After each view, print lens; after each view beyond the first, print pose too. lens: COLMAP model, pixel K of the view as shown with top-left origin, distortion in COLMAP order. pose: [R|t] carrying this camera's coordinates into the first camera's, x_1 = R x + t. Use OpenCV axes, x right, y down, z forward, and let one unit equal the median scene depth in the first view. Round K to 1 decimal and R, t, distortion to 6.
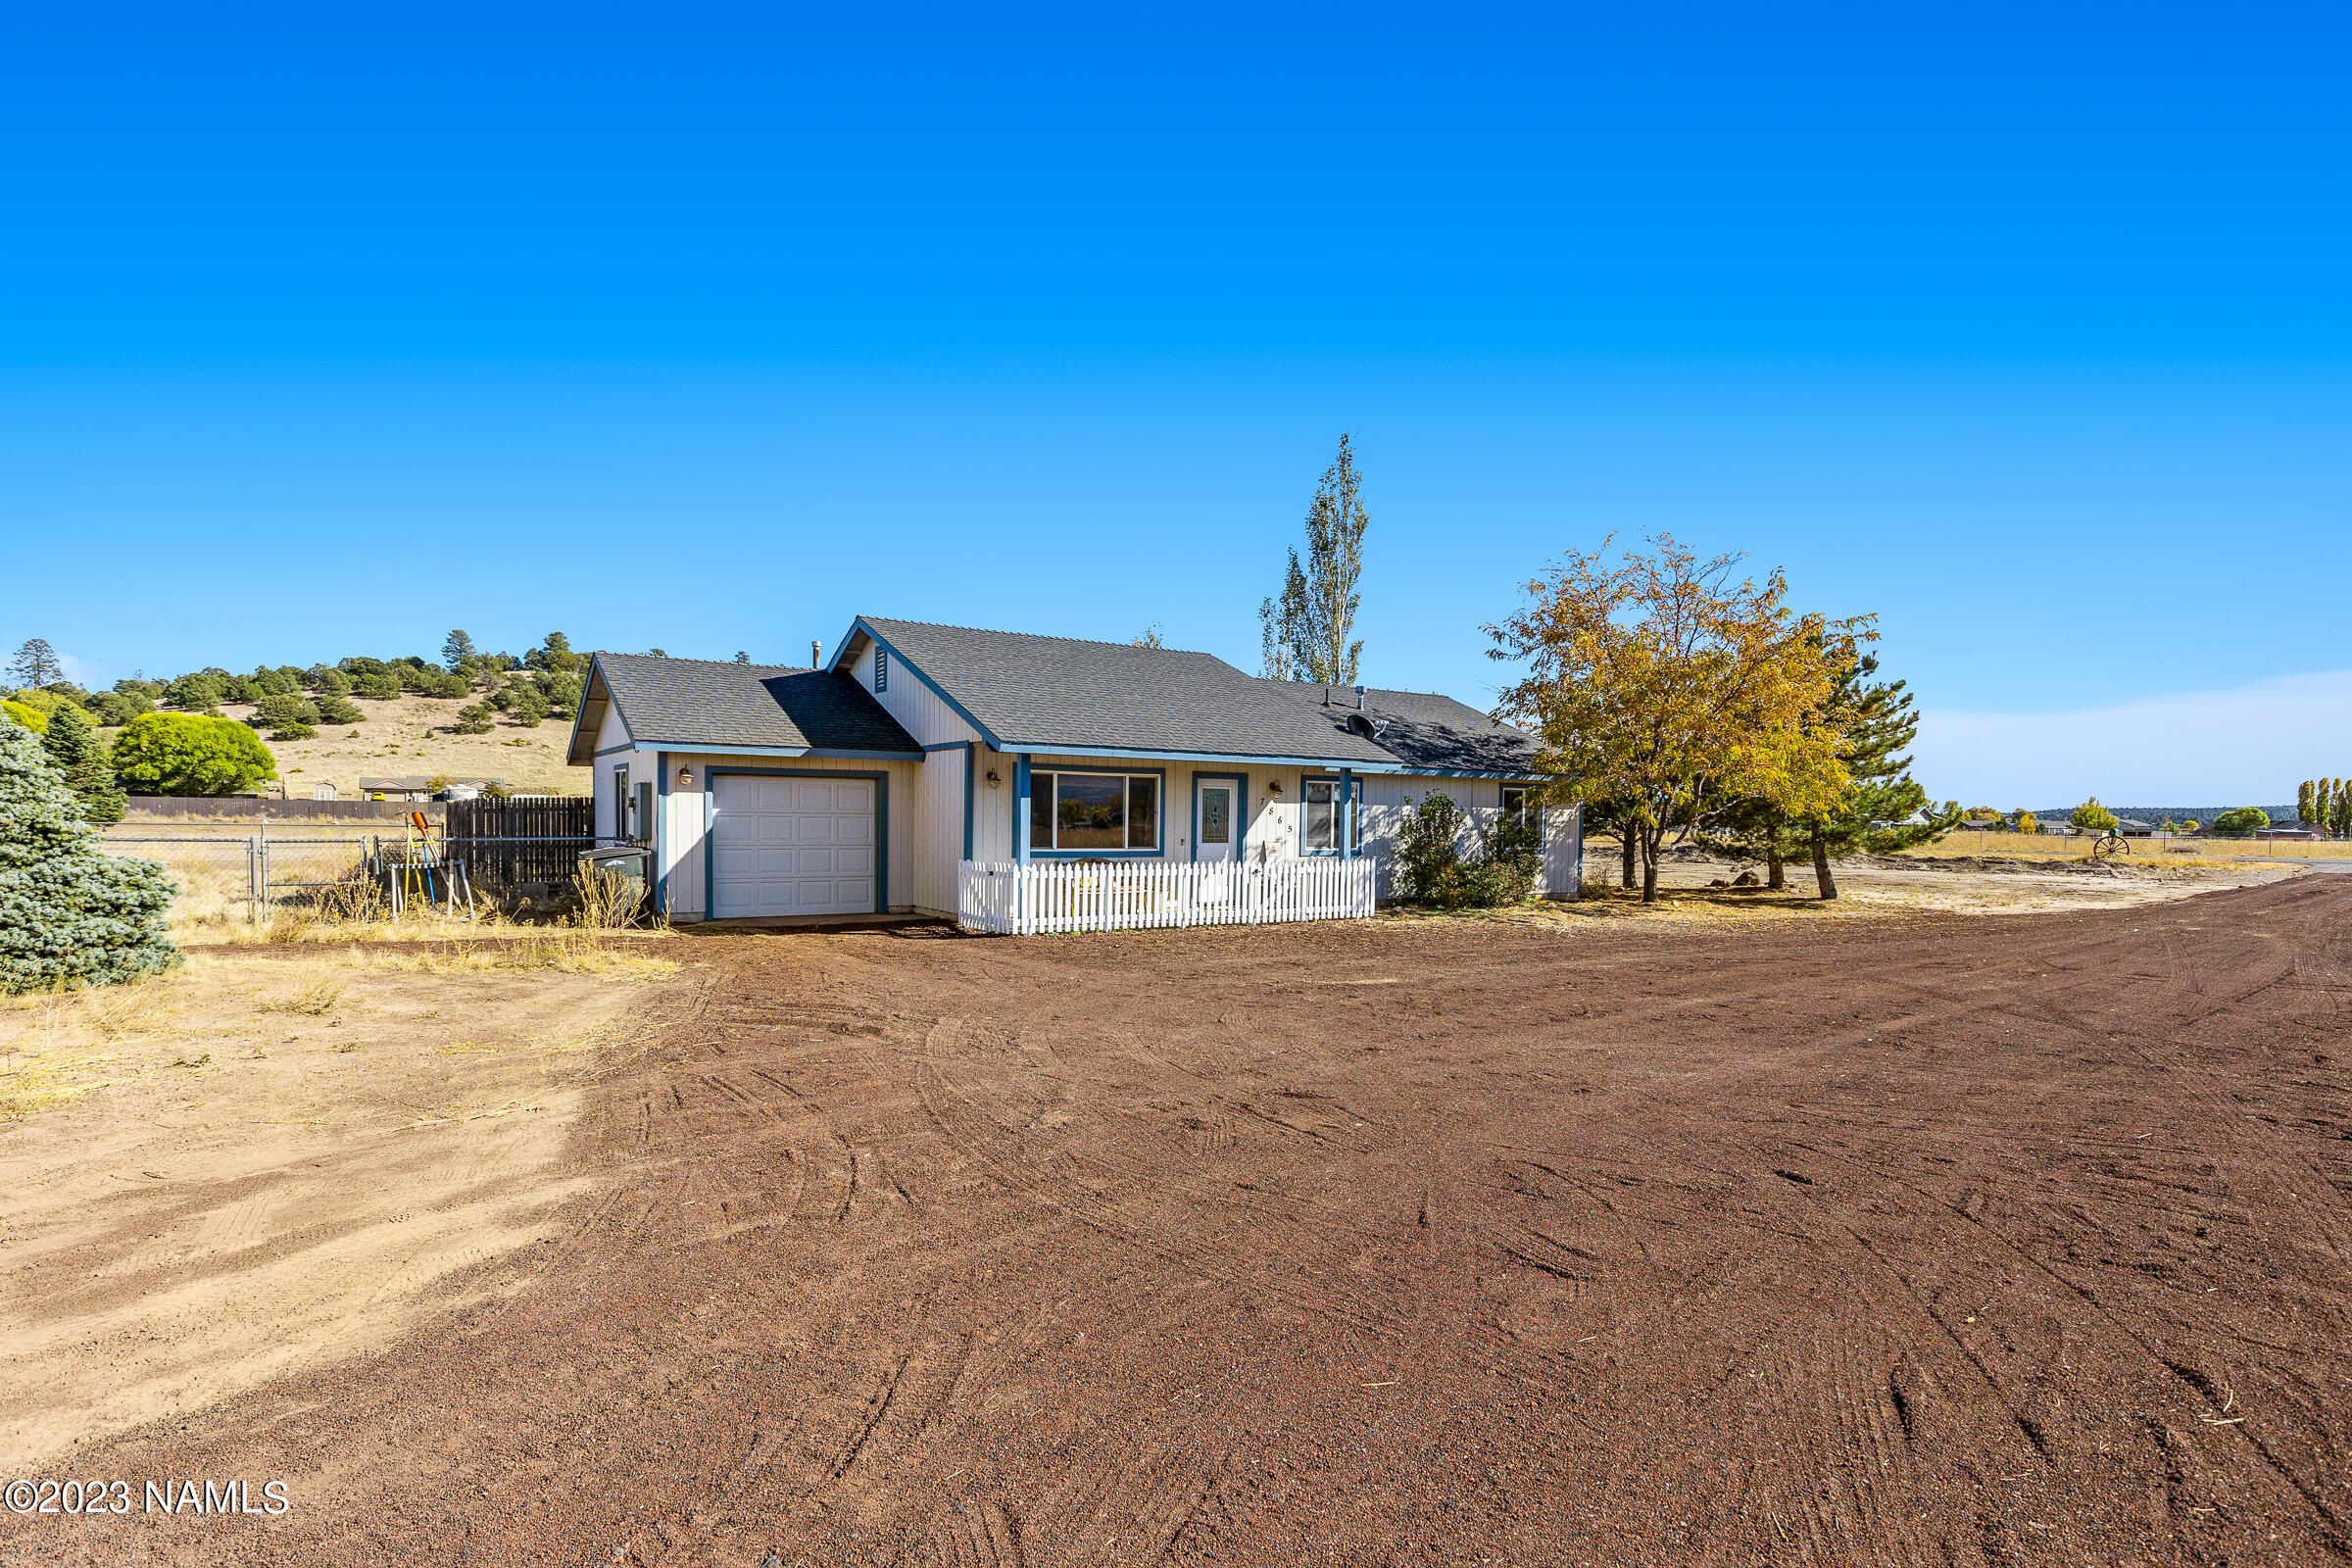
lens RADIAL K [[1165.3, 0, 1183.7], [0, 1165.3, 861.2], [0, 0, 1]] dist [0.000537, 0.000561]
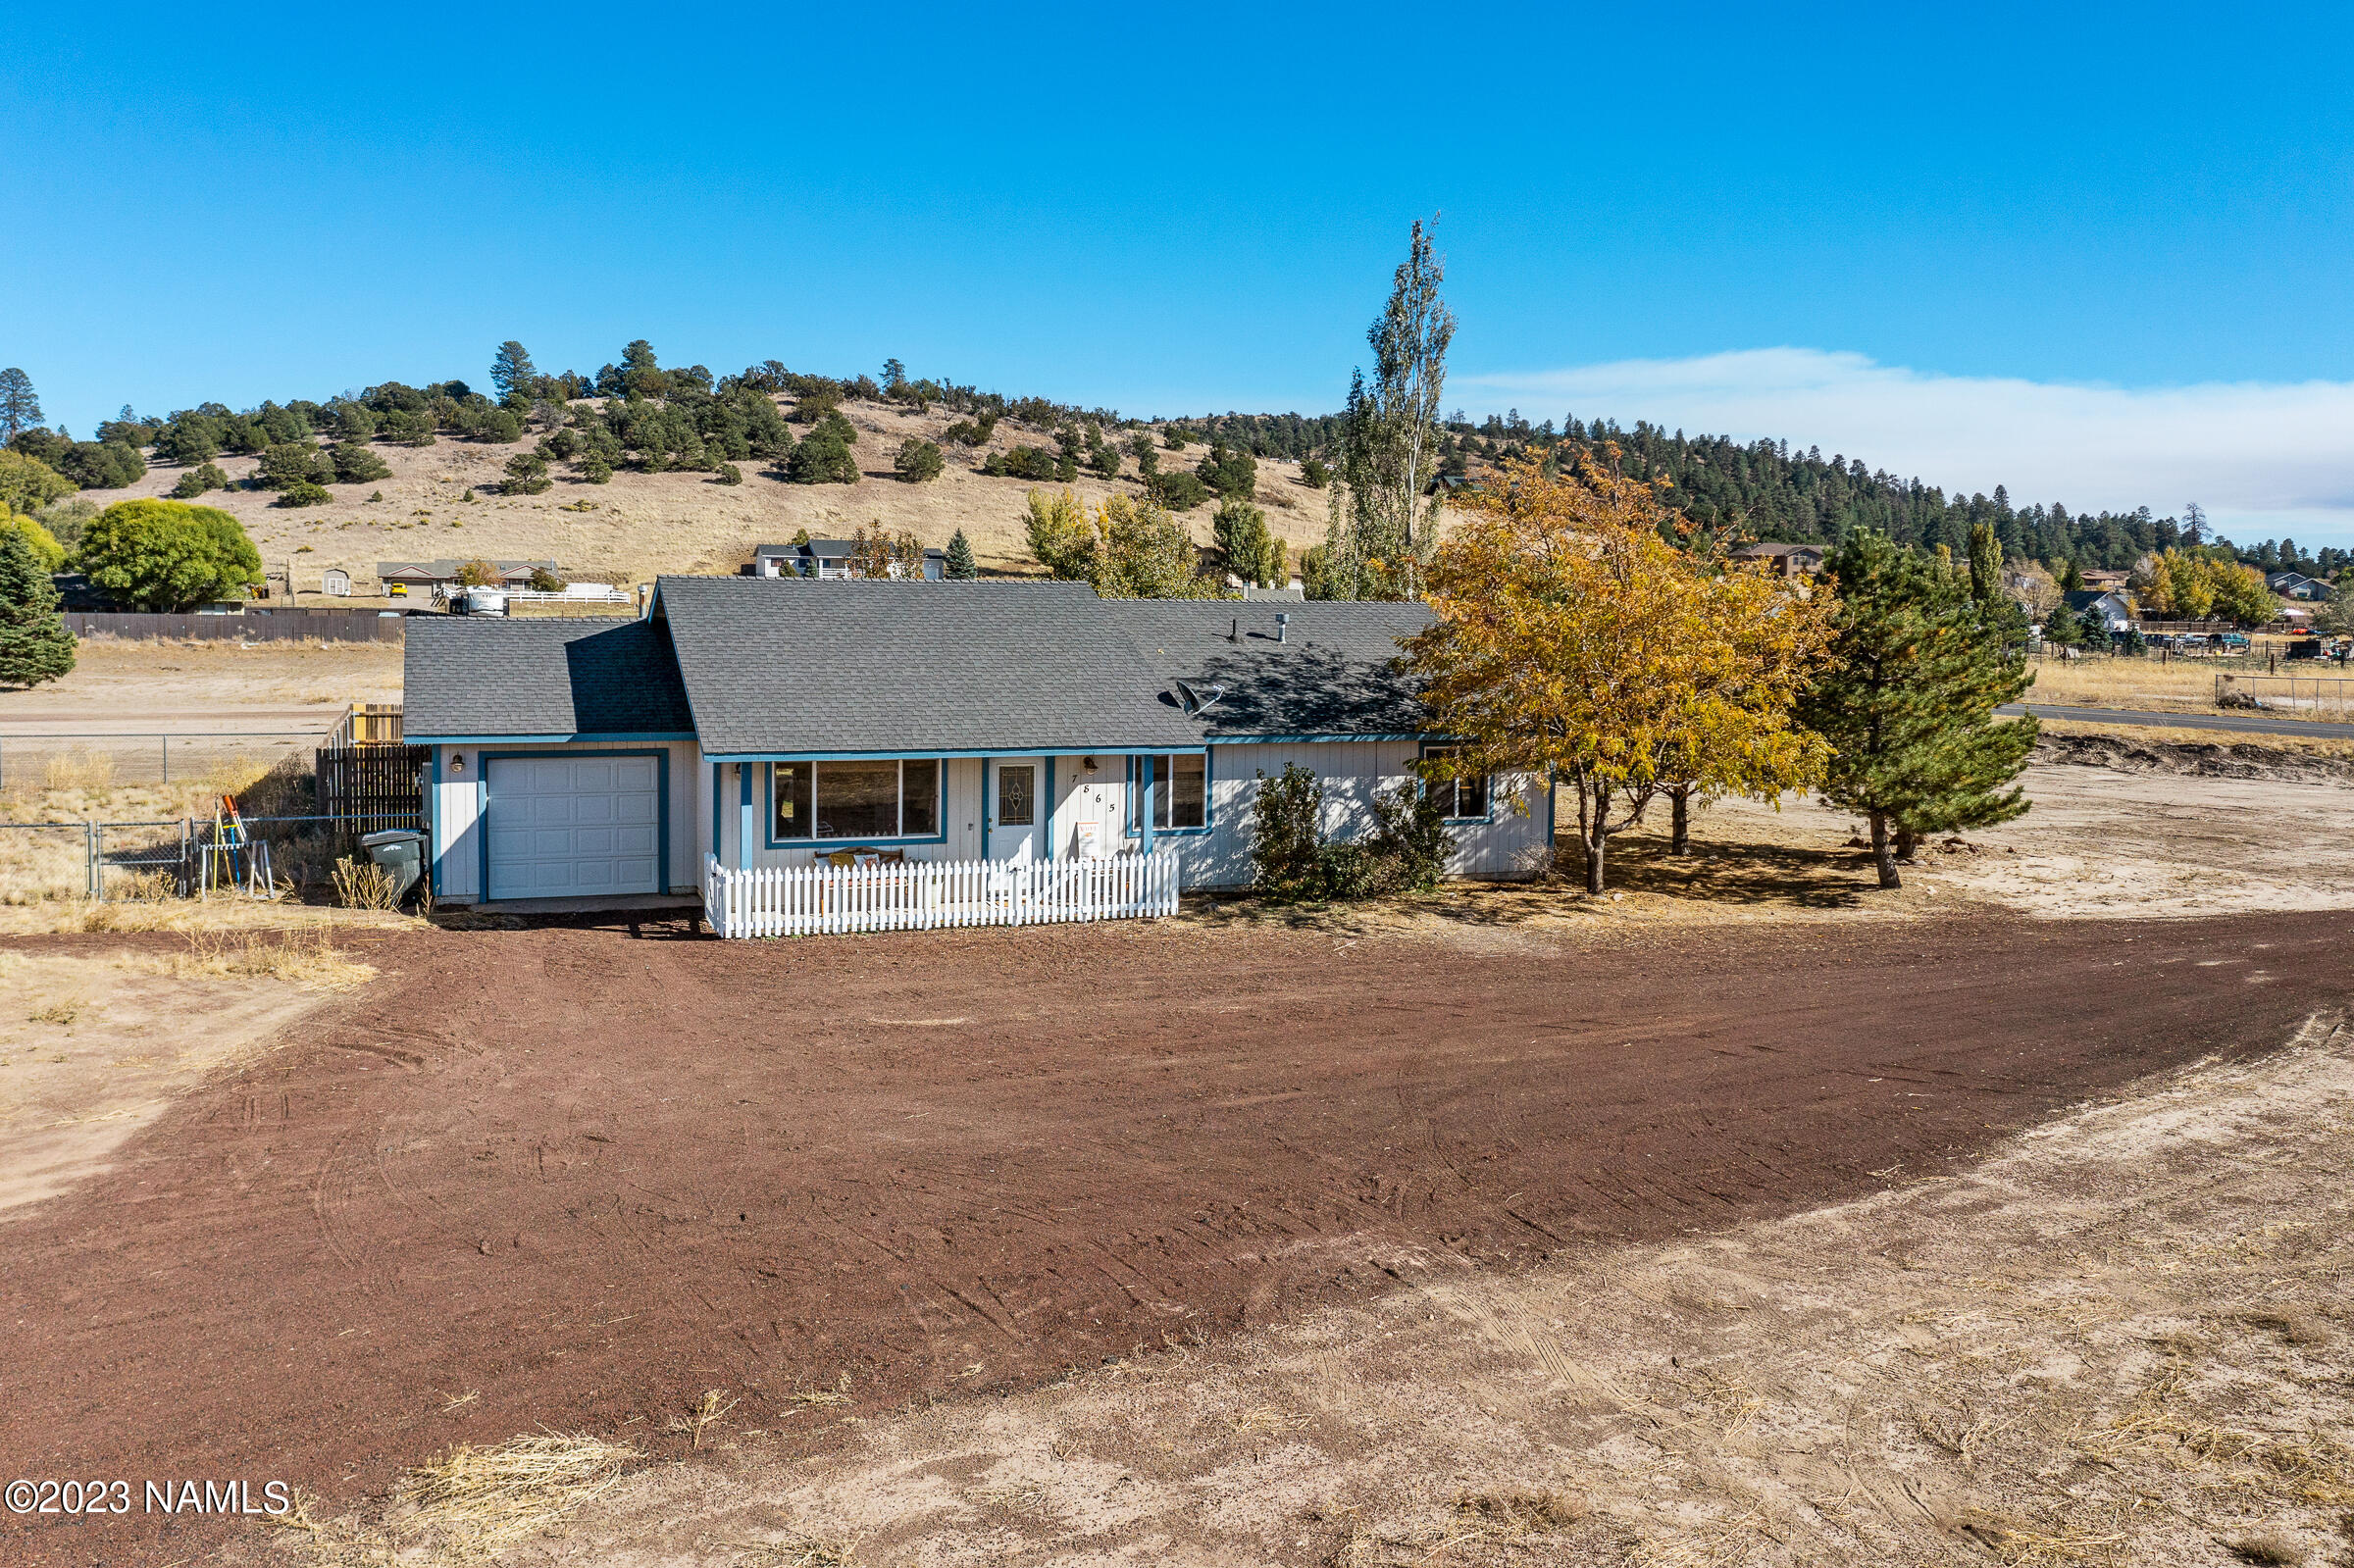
lens RADIAL K [[1888.4, 0, 1182.1], [0, 1888.4, 706.7], [0, 0, 1]] dist [0.006766, -0.002728]
pose [[0.974348, 0.017758, -0.224345, 0.097763], [-0.012574, 0.999620, 0.024515, -0.029651], [0.224695, -0.021065, 0.974201, -0.082302]]
